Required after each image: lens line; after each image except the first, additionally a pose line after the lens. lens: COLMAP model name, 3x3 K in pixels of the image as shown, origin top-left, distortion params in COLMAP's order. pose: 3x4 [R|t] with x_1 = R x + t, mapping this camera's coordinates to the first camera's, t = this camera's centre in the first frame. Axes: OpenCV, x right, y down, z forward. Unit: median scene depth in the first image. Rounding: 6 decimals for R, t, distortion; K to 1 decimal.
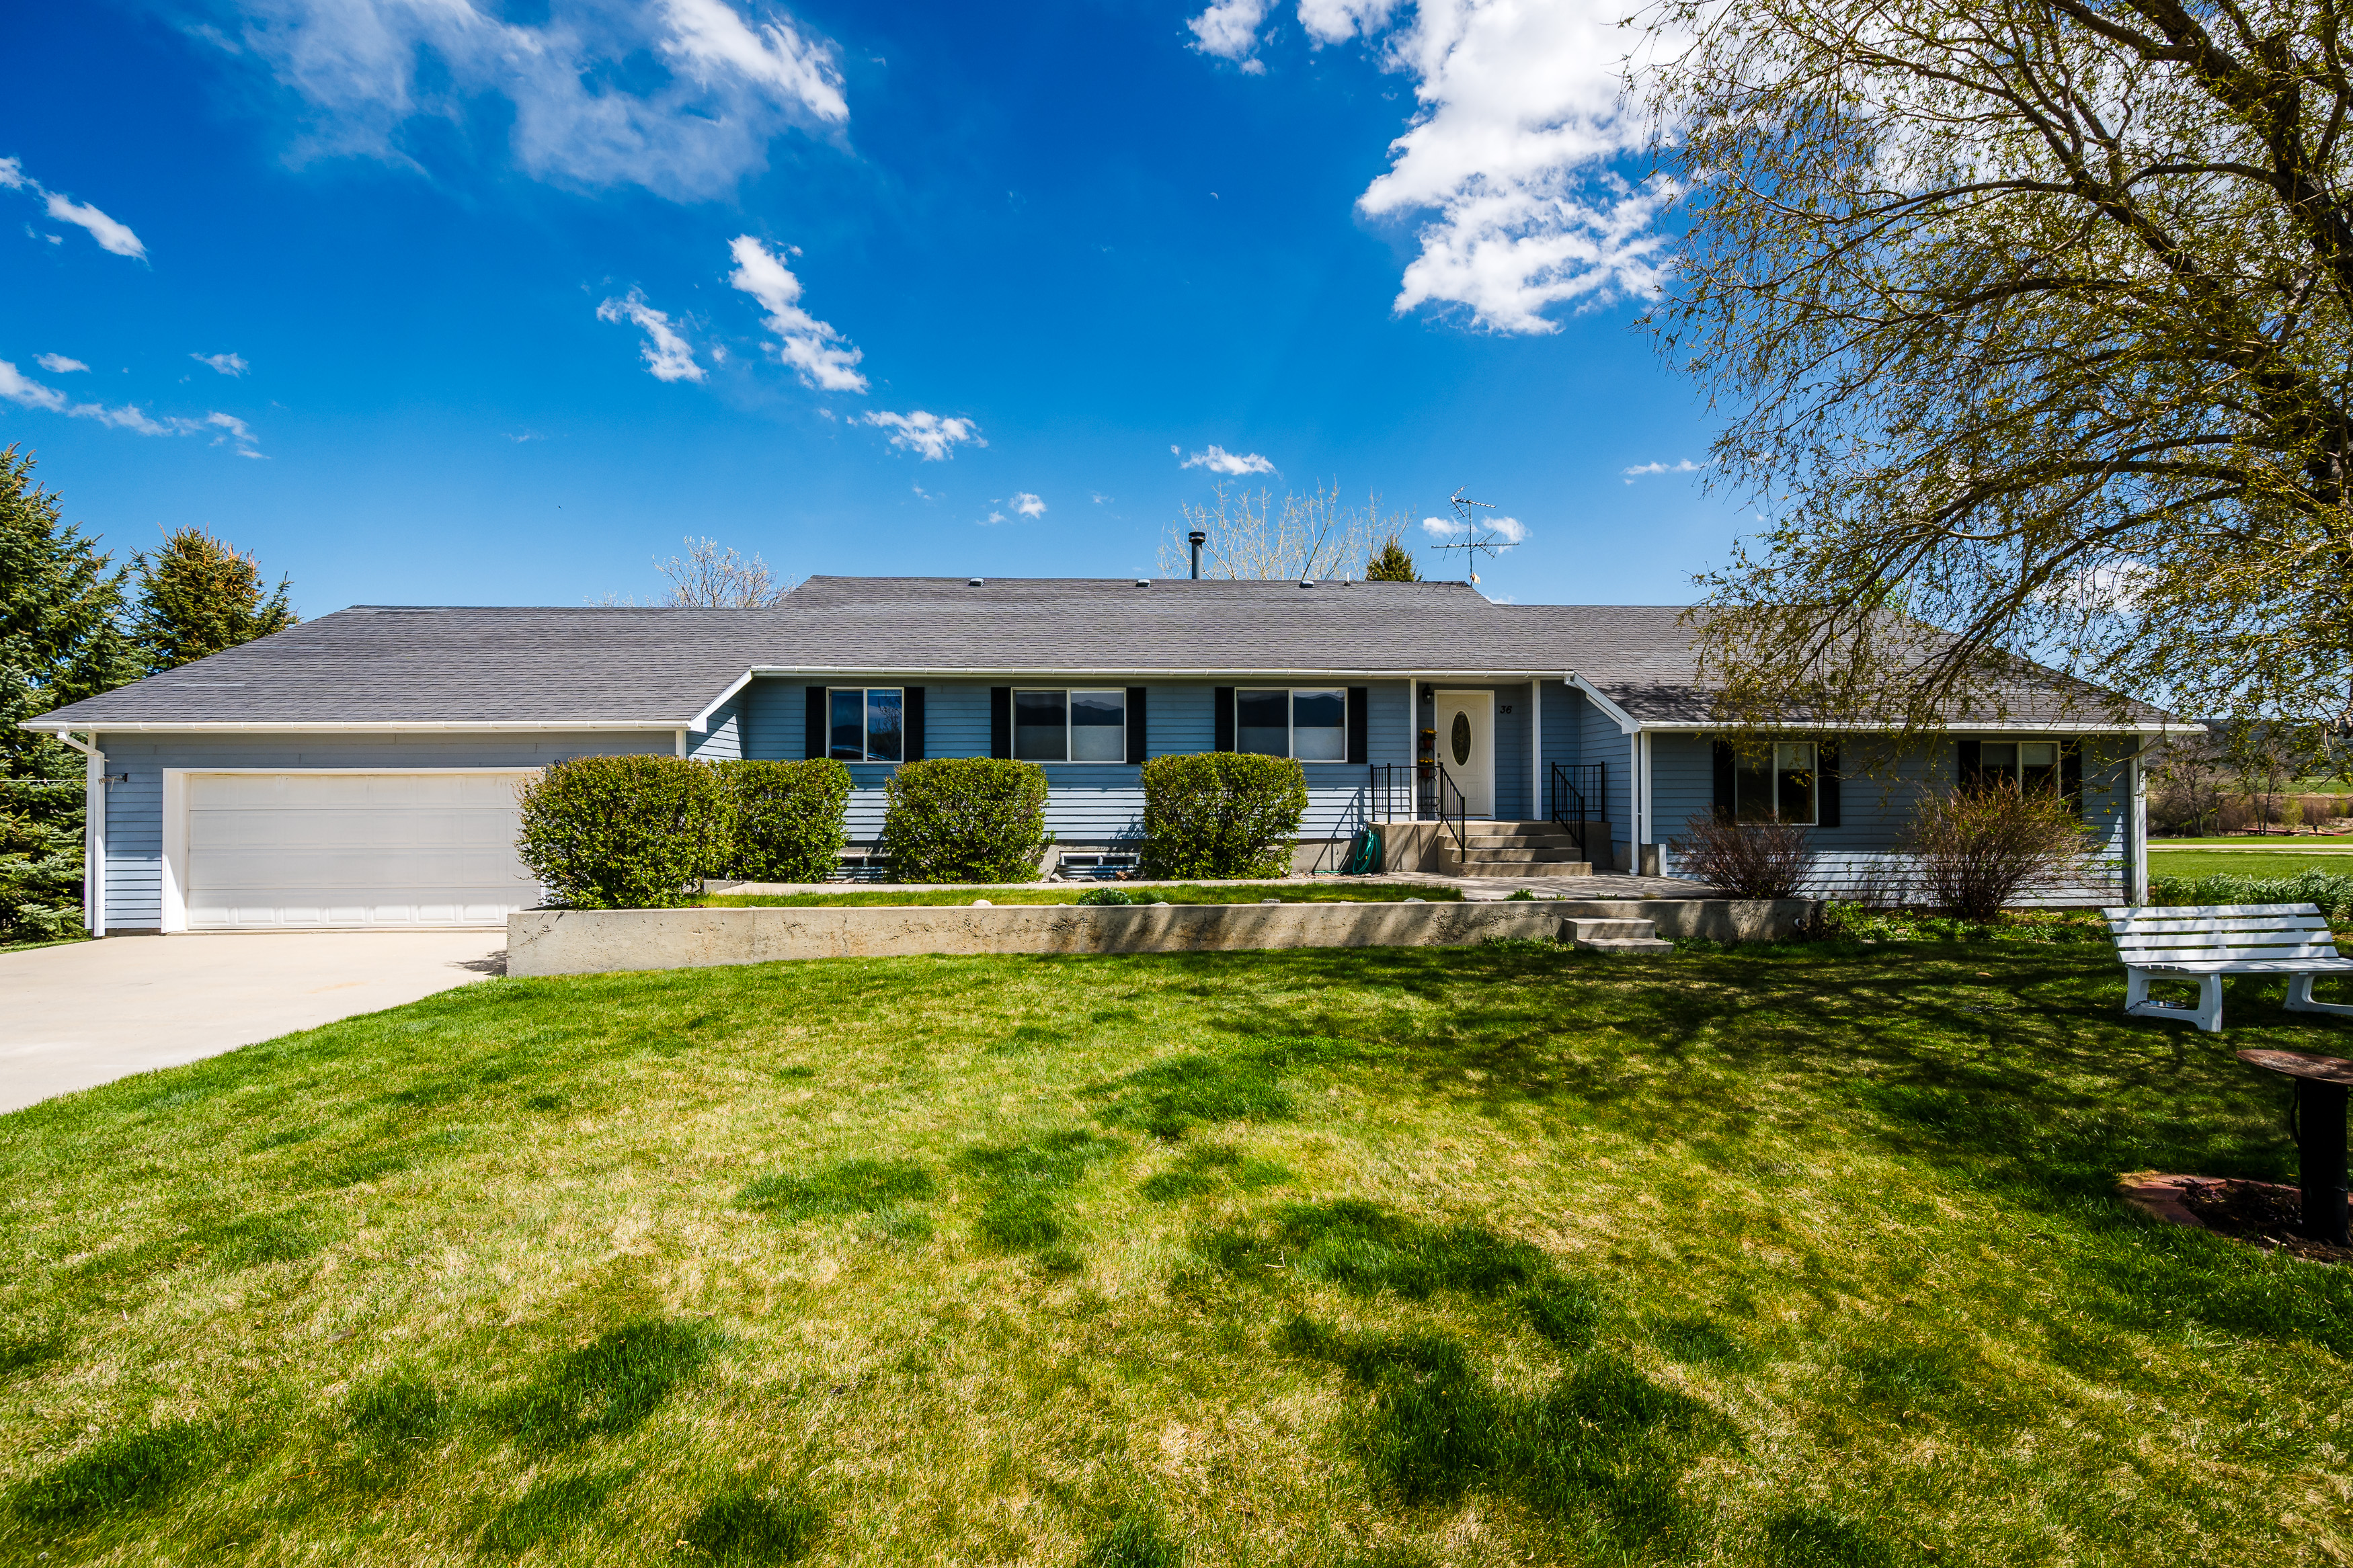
lens RADIAL K [[899.1, 0, 1190.6], [0, 899.1, 783.0], [0, 0, 1]] dist [-0.001245, -0.000303]
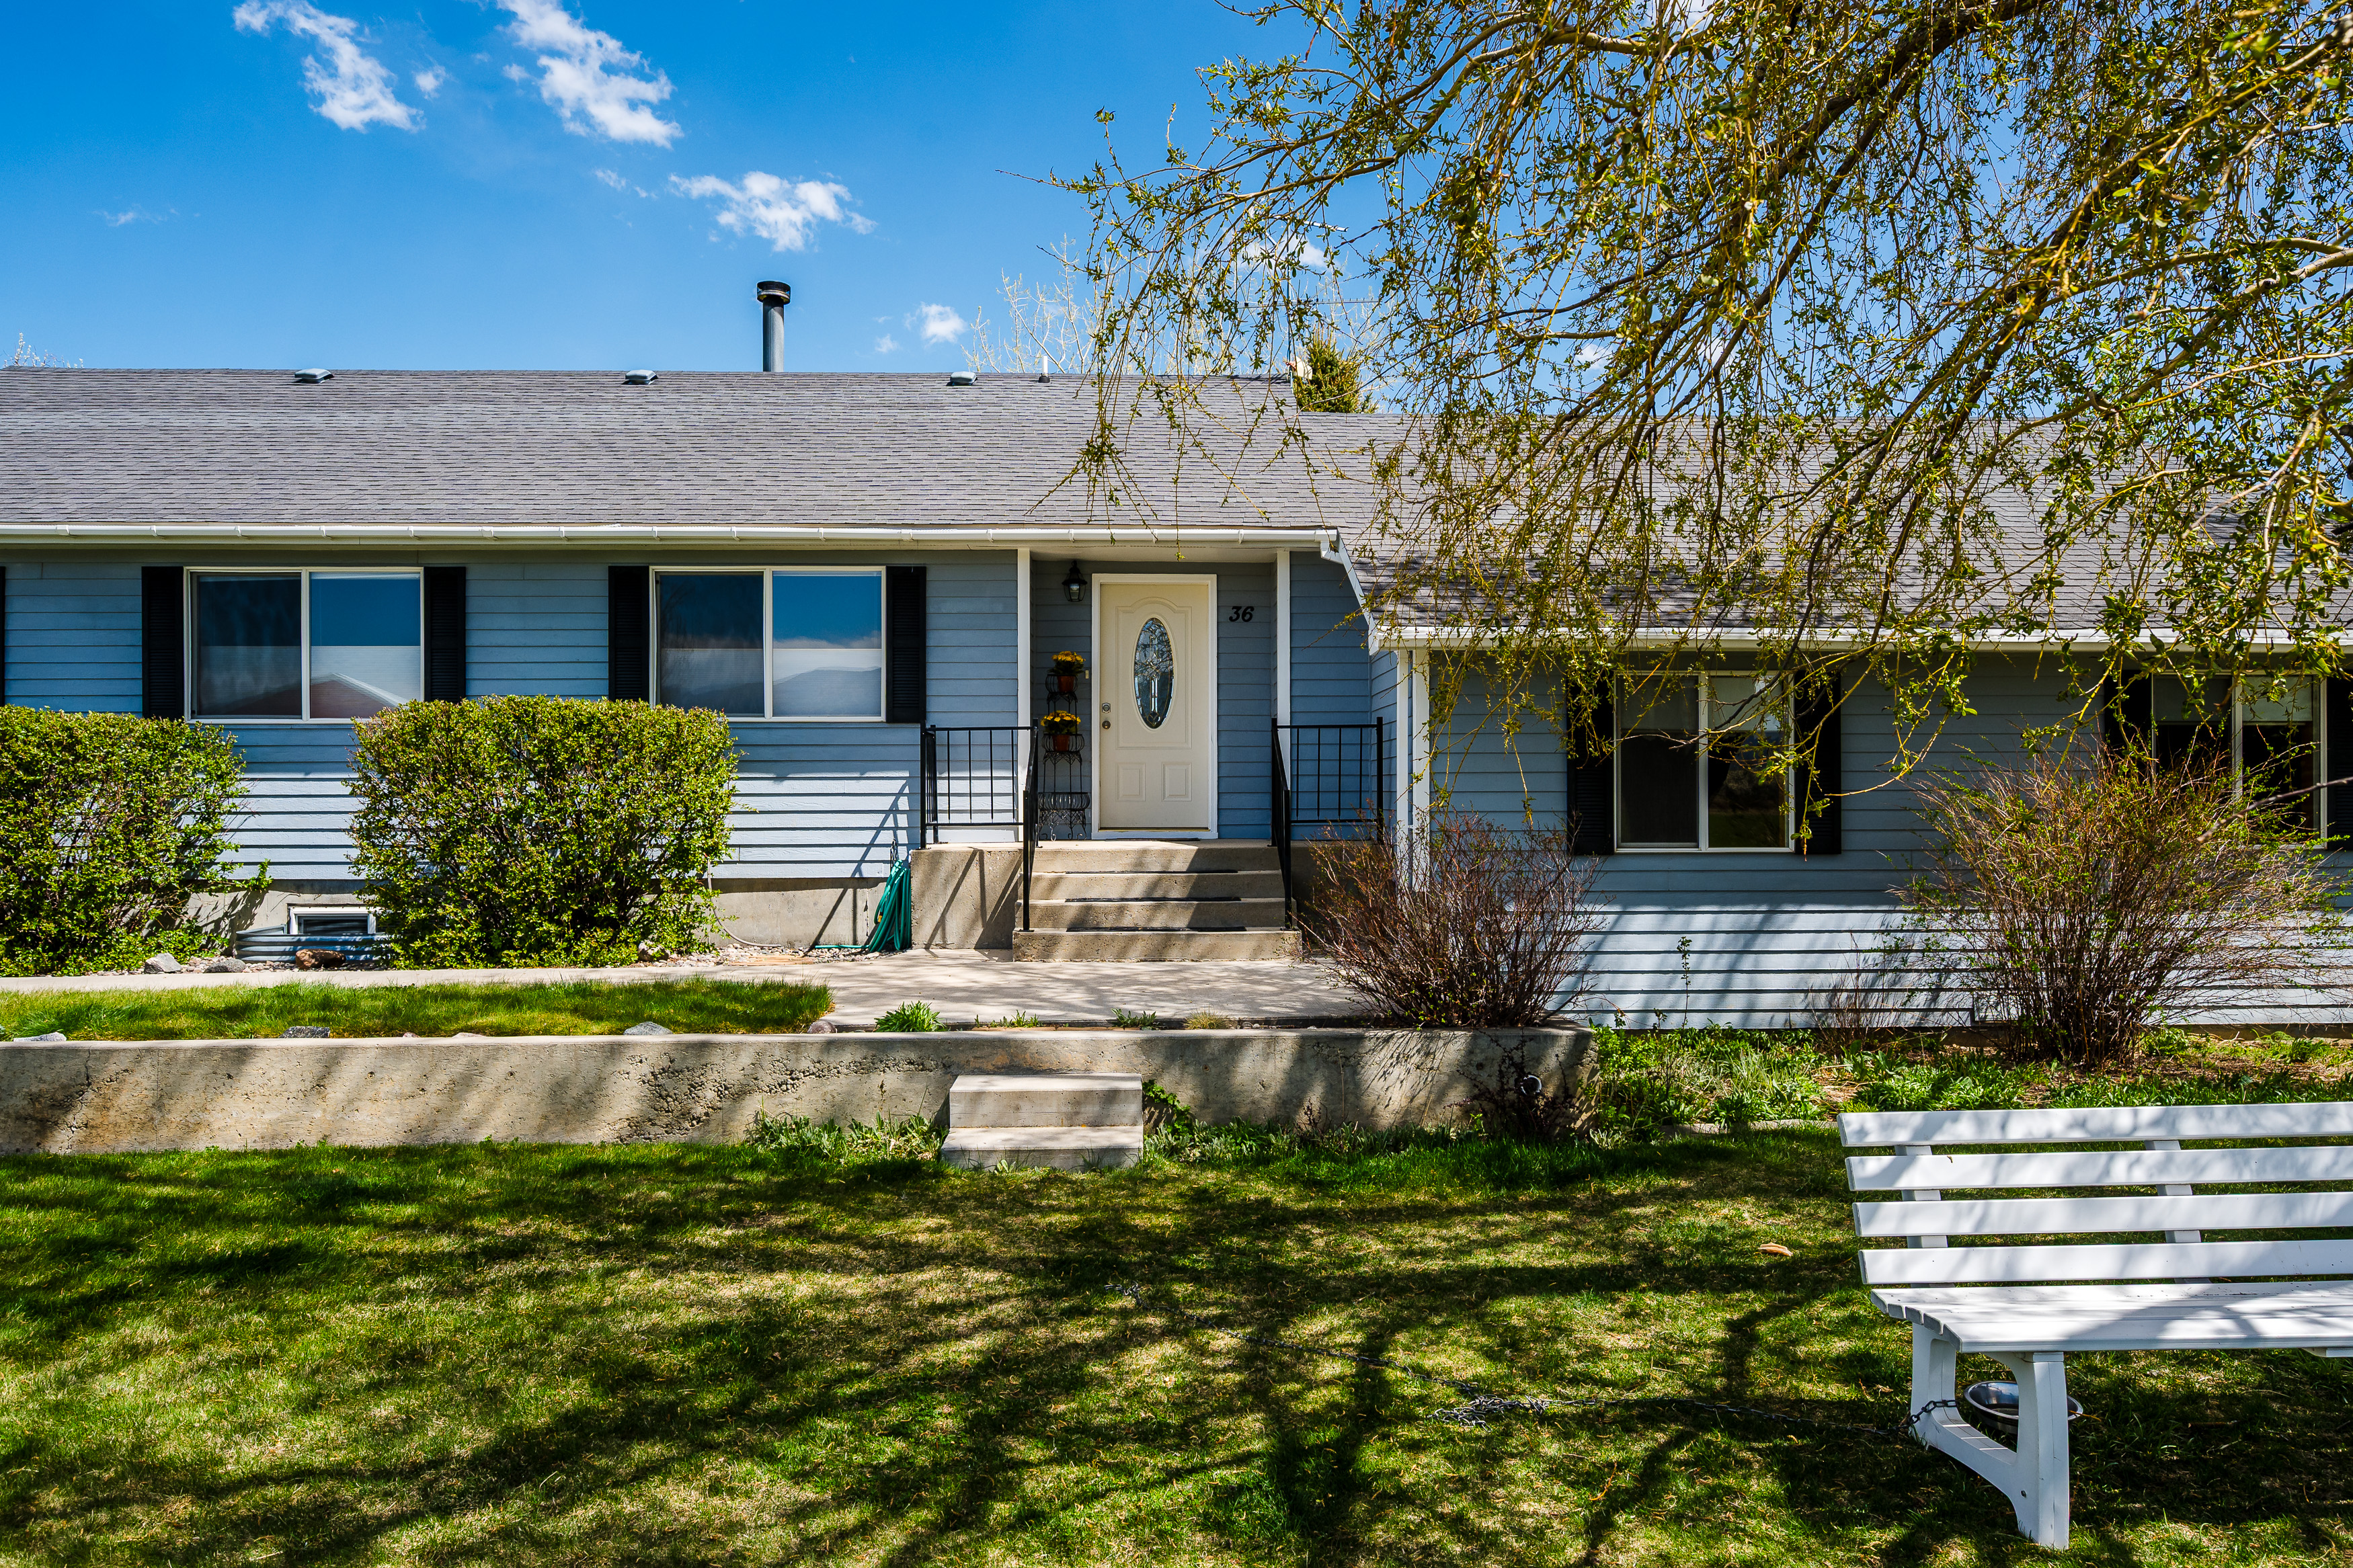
lens RADIAL K [[1489.3, 0, 1183.4], [0, 1489.3, 781.3], [0, 0, 1]] dist [-0.007764, -0.001119]
pose [[0.999999, -0.001045, 0.000422, 0.339315], [0.001044, 0.999995, 0.003060, 0.007747], [-0.000425, -0.003059, 0.999995, 0.201504]]
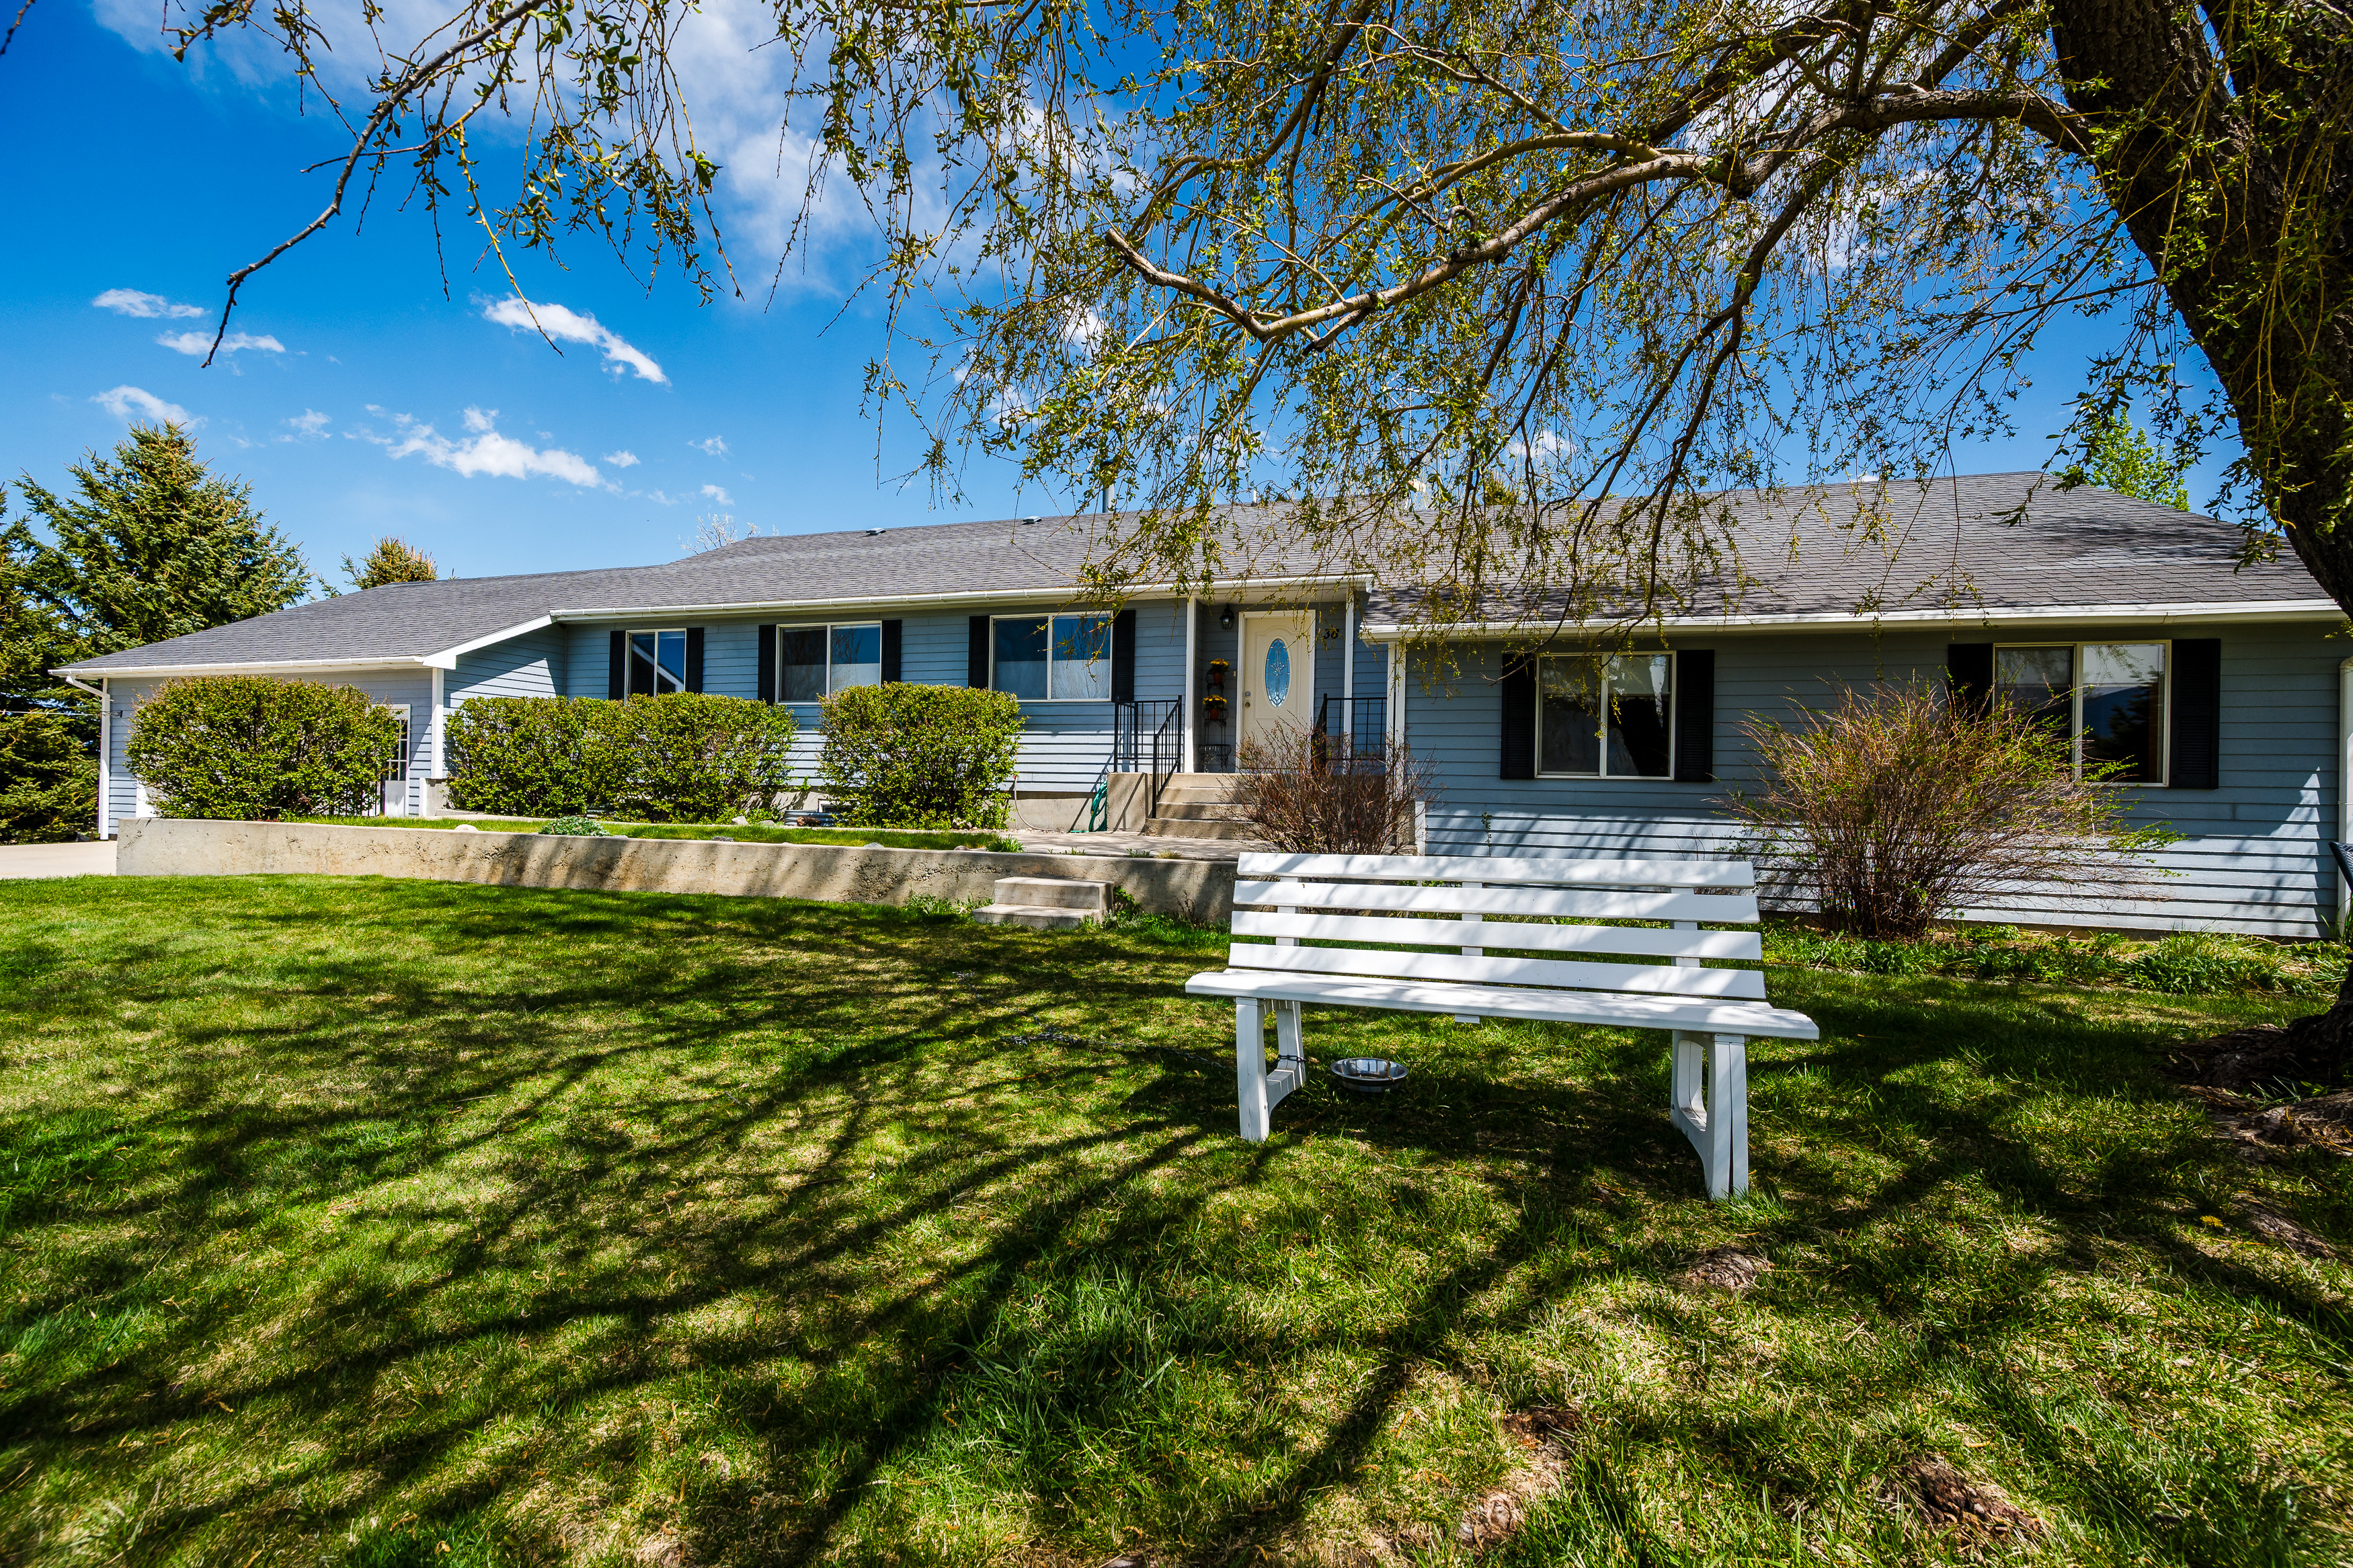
lens RADIAL K [[899.1, 0, 1164.4], [0, 899.1, 779.5], [0, 0, 1]] dist [-0.001245, -0.000303]
pose [[0.947693, 0.018615, -0.318639, 0.492226], [-0.017366, 0.999826, 0.006759, 0.043480], [0.318709, -0.000872, 0.947852, 0.236271]]
